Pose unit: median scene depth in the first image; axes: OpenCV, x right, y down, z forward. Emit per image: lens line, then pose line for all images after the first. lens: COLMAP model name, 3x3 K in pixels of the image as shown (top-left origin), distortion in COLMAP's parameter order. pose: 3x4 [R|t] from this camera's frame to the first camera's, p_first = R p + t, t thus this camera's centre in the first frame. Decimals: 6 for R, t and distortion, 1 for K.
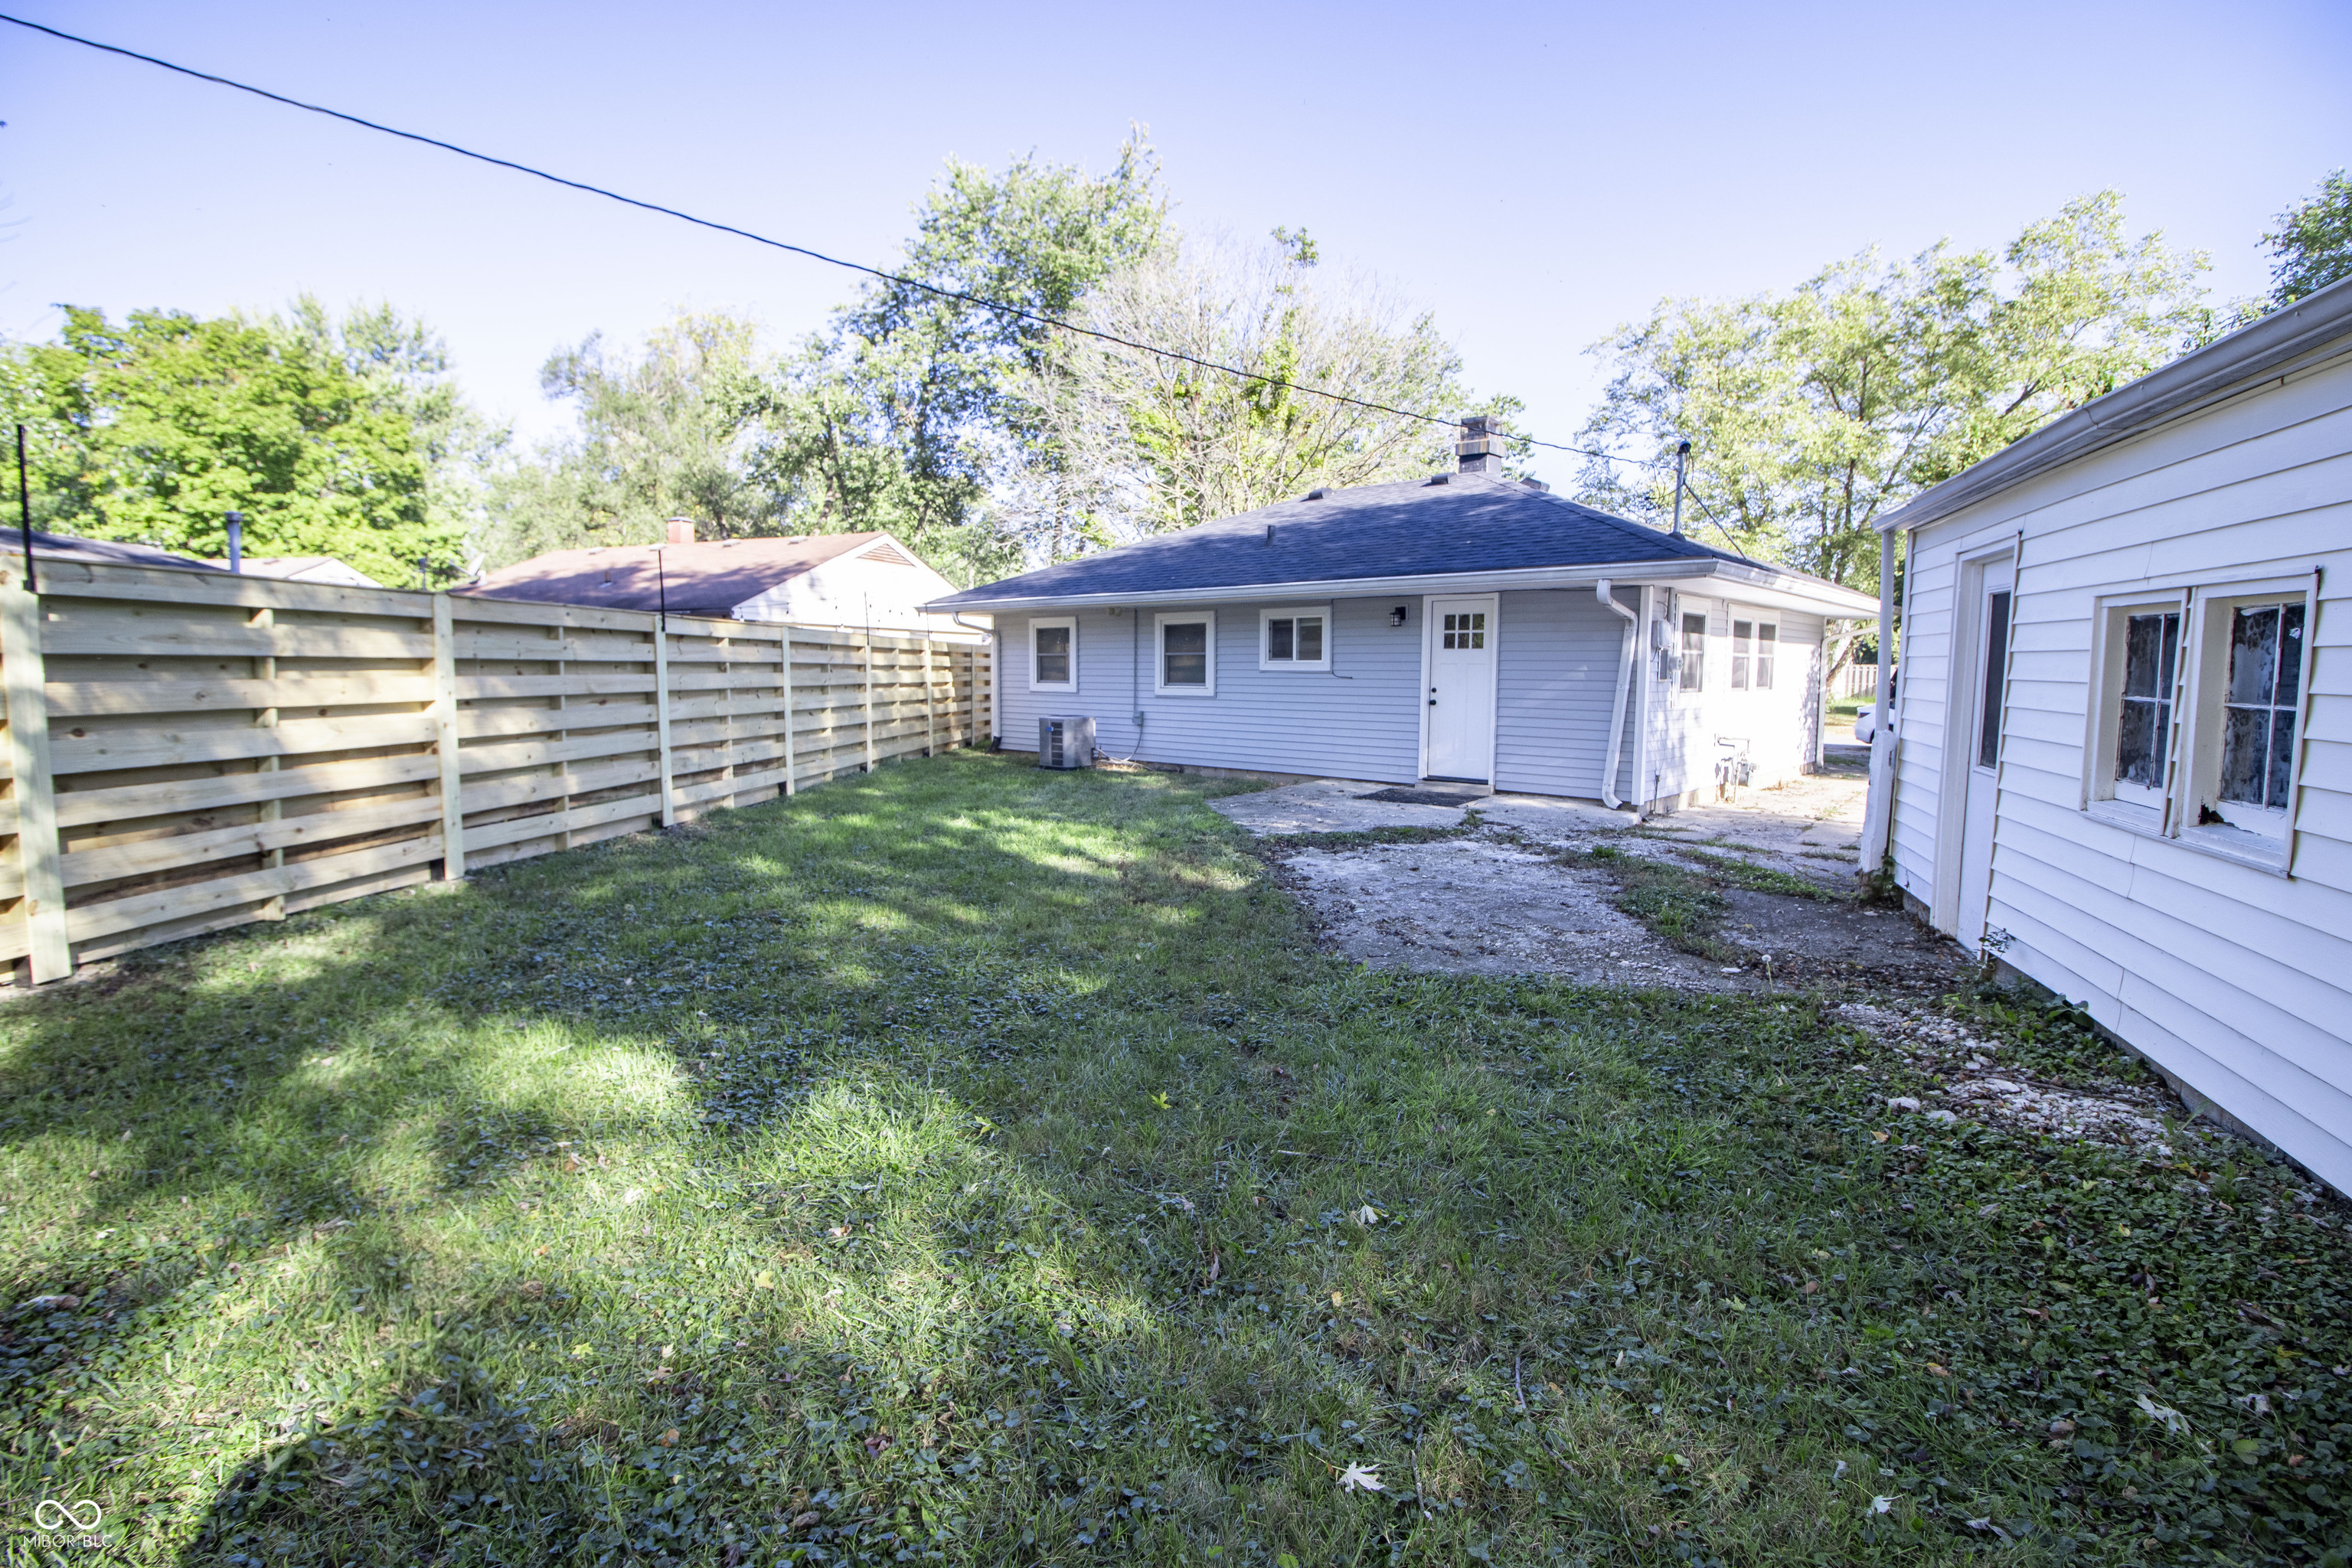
lens RADIAL K [[1081.9, 0, 1178.1], [0, 1081.9, 771.1], [0, 0, 1]] dist [-0.004014, -0.001384]
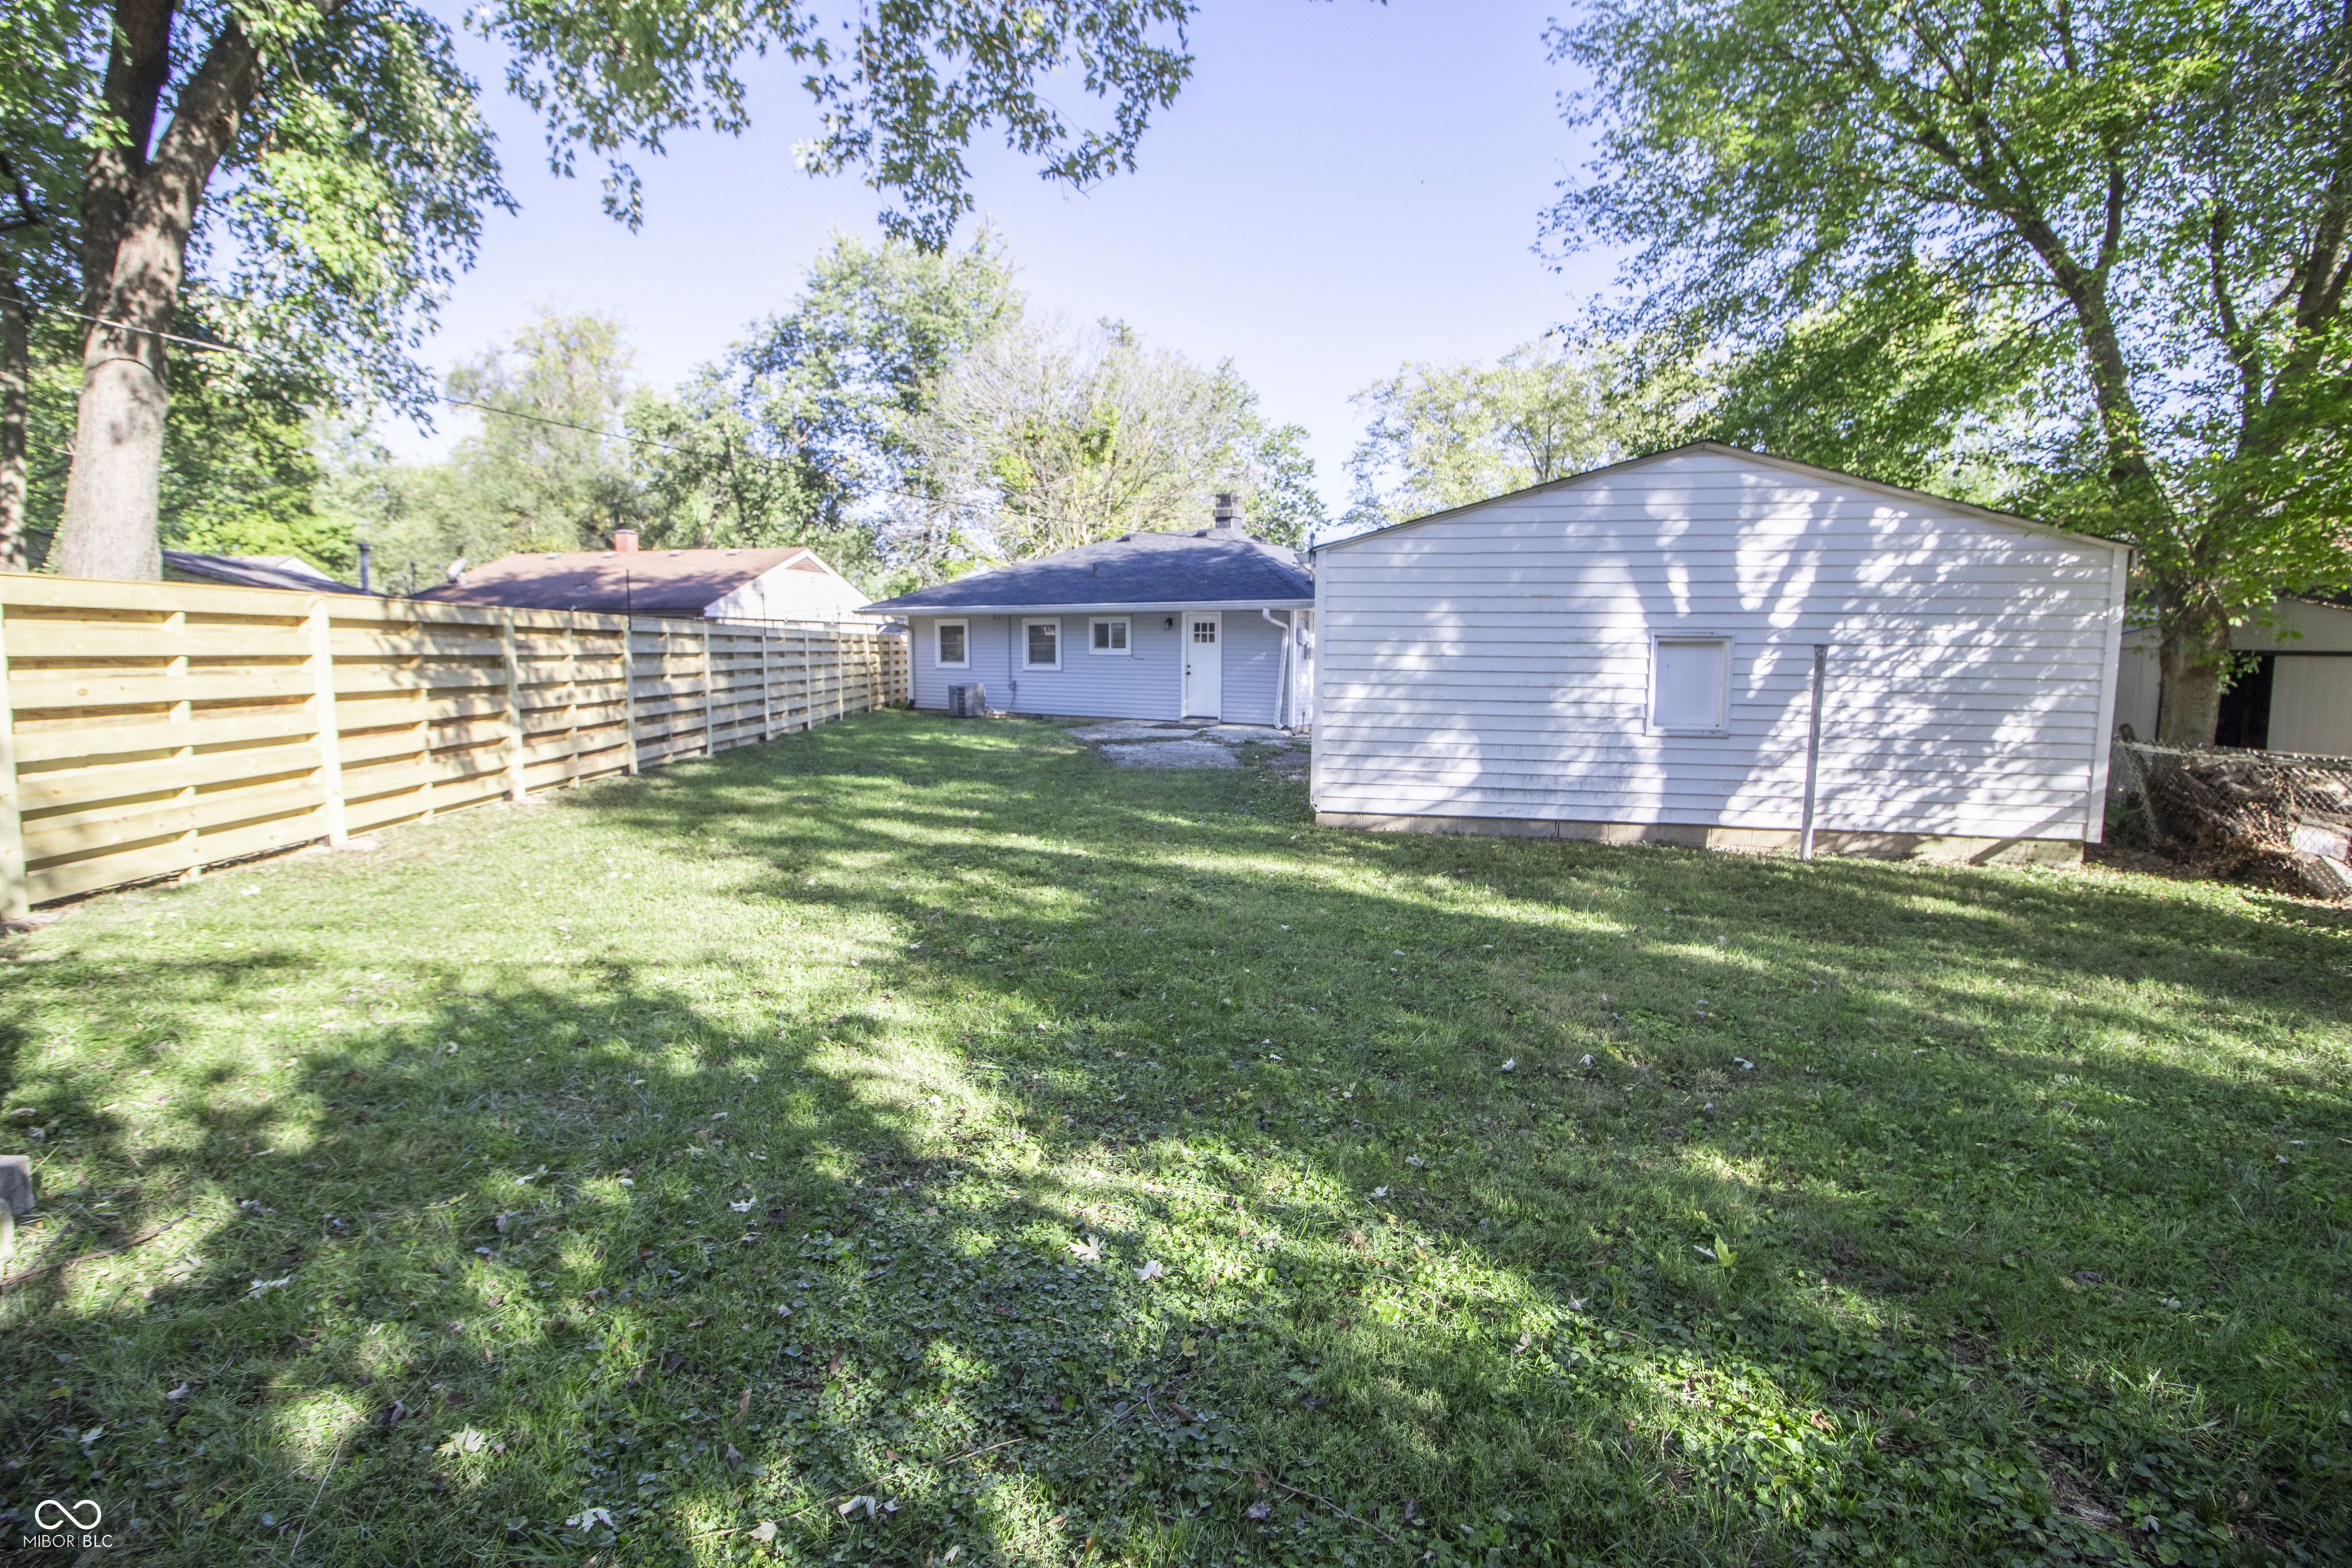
lens RADIAL K [[1081.9, 0, 1188.1], [0, 1081.9, 767.7], [0, 0, 1]] dist [-0.004014, -0.001384]
pose [[0.988228, -0.018007, 0.151924, -0.022899], [0.015481, 0.999722, 0.017794, 0.041909], [-0.152202, -0.015233, 0.988232, -0.524927]]
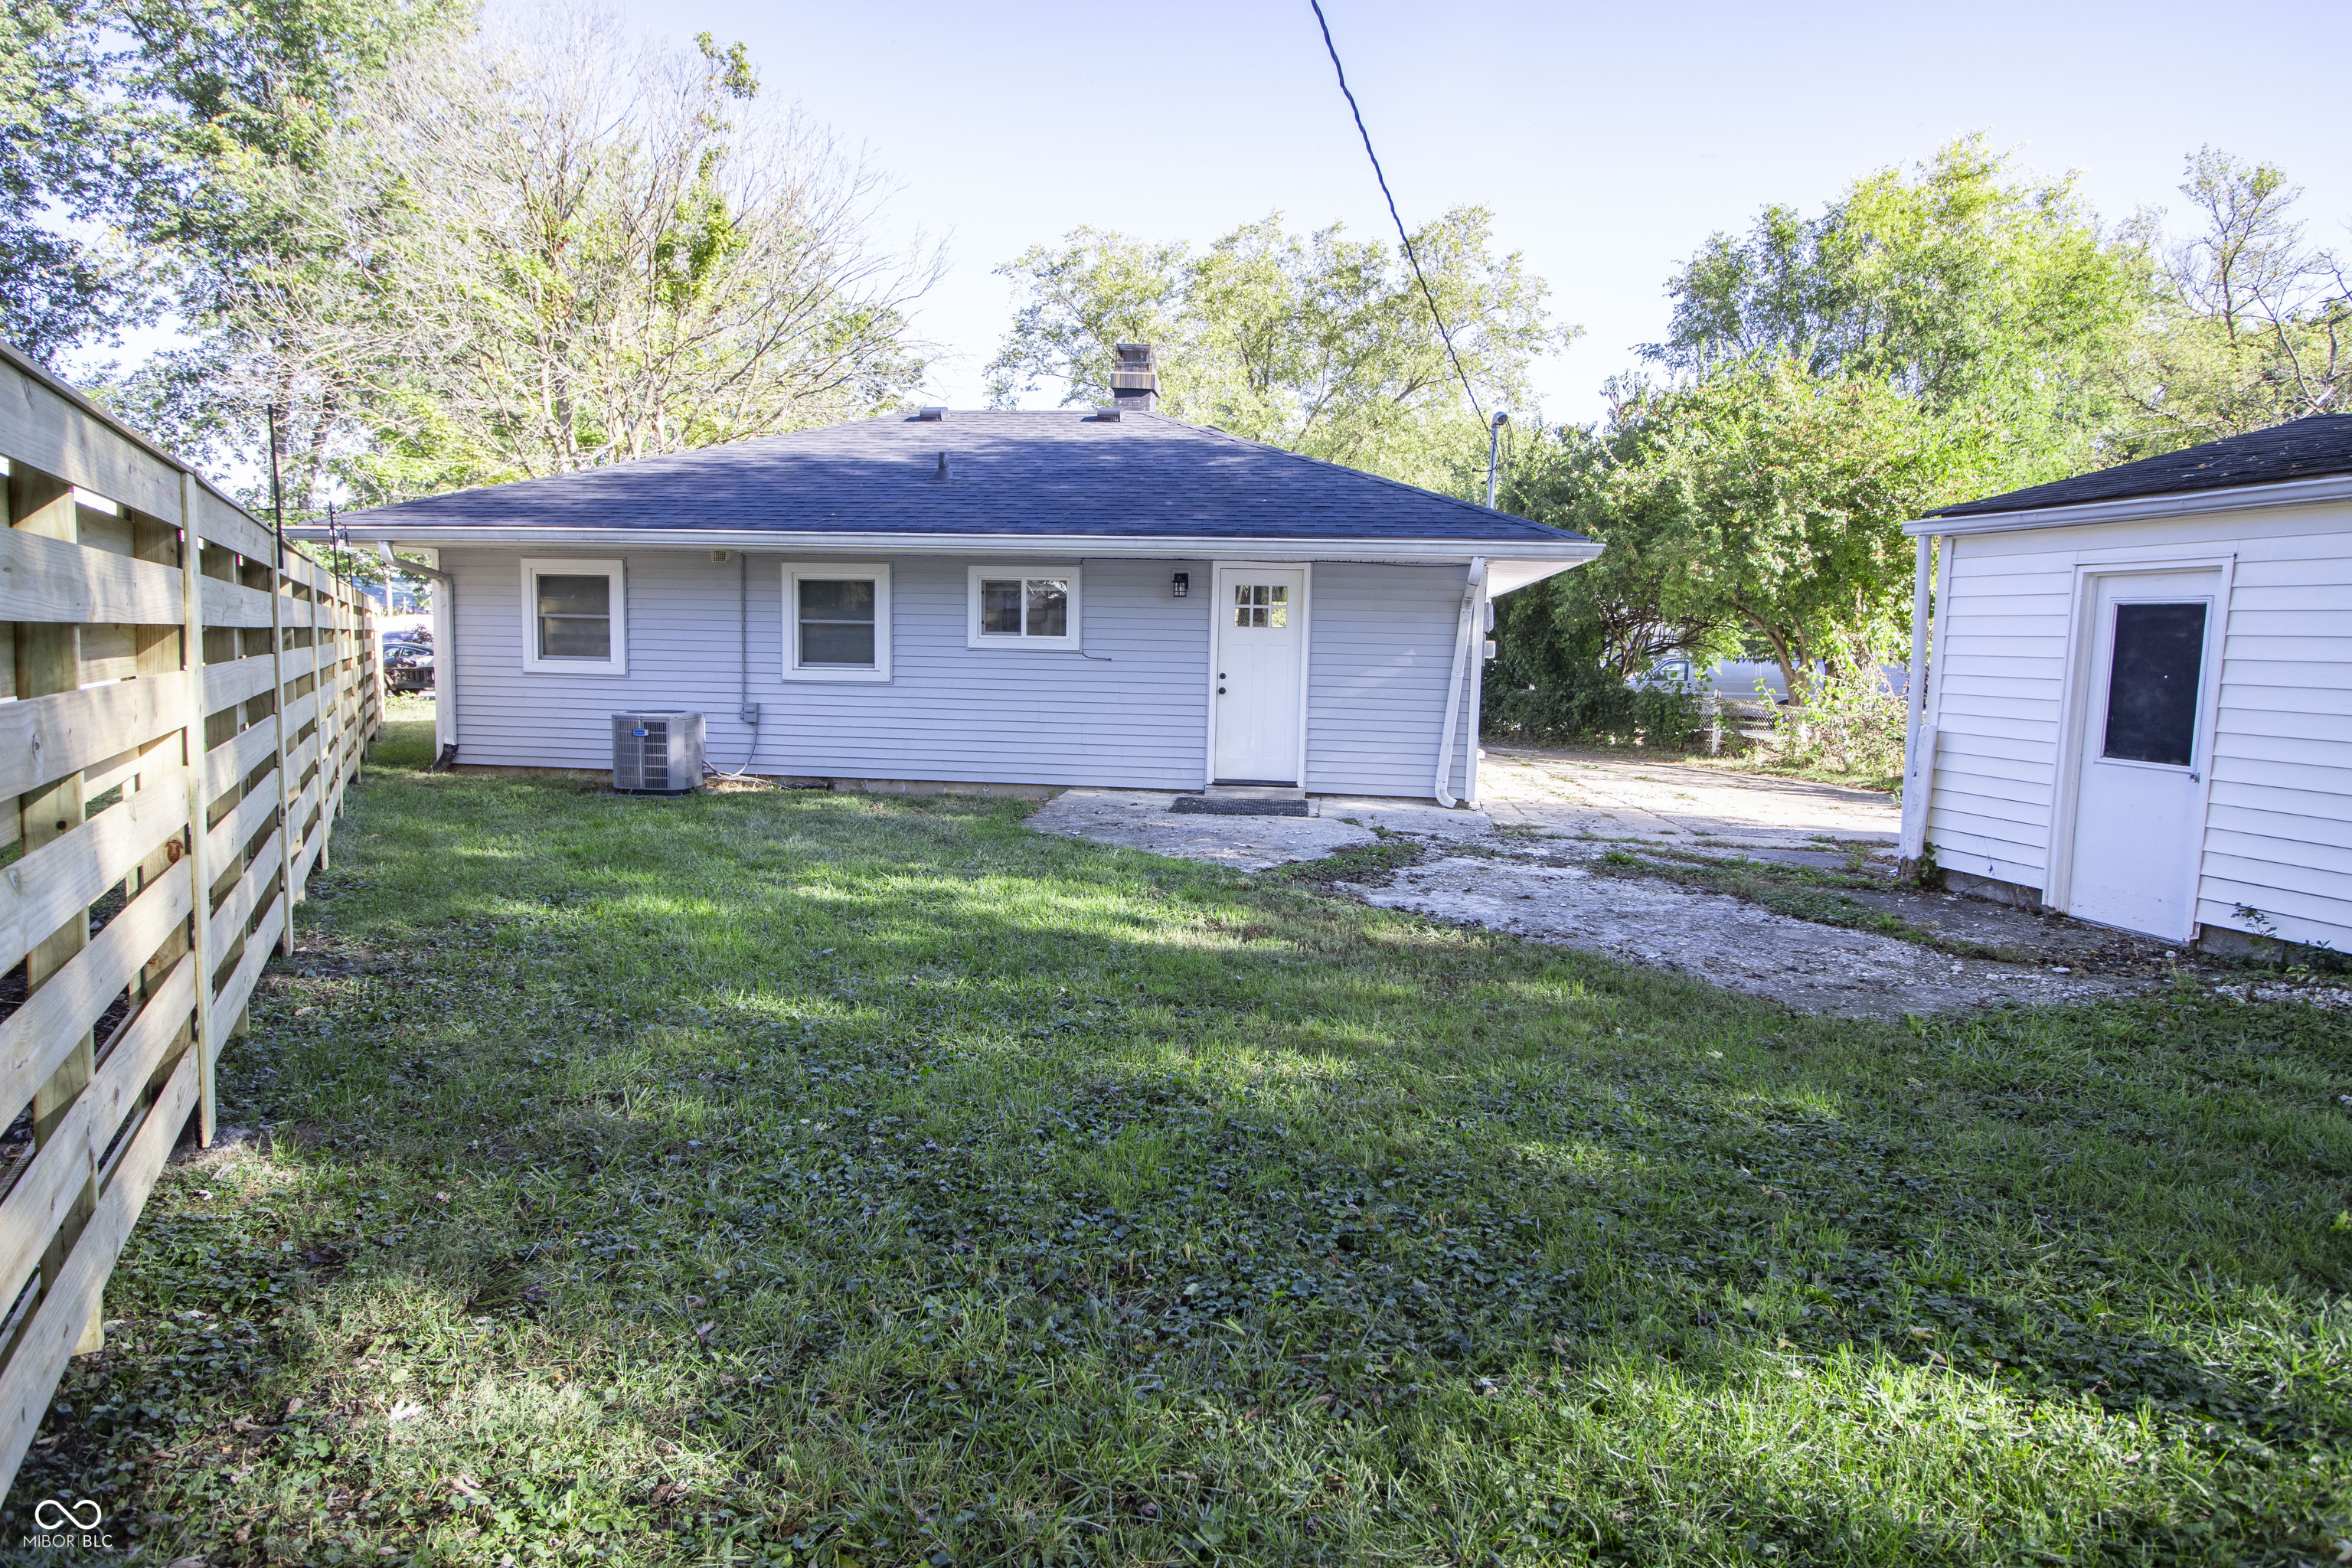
lens RADIAL K [[1312.3, 0, 1170.0], [0, 1312.3, 776.1], [0, 0, 1]] dist [-0.002844, -0.001657]
pose [[0.823041, -0.044022, 0.566274, -0.268574], [0.036896, 0.999030, 0.024038, -0.017657], [-0.566783, 0.001109, 0.823867, 0.144777]]
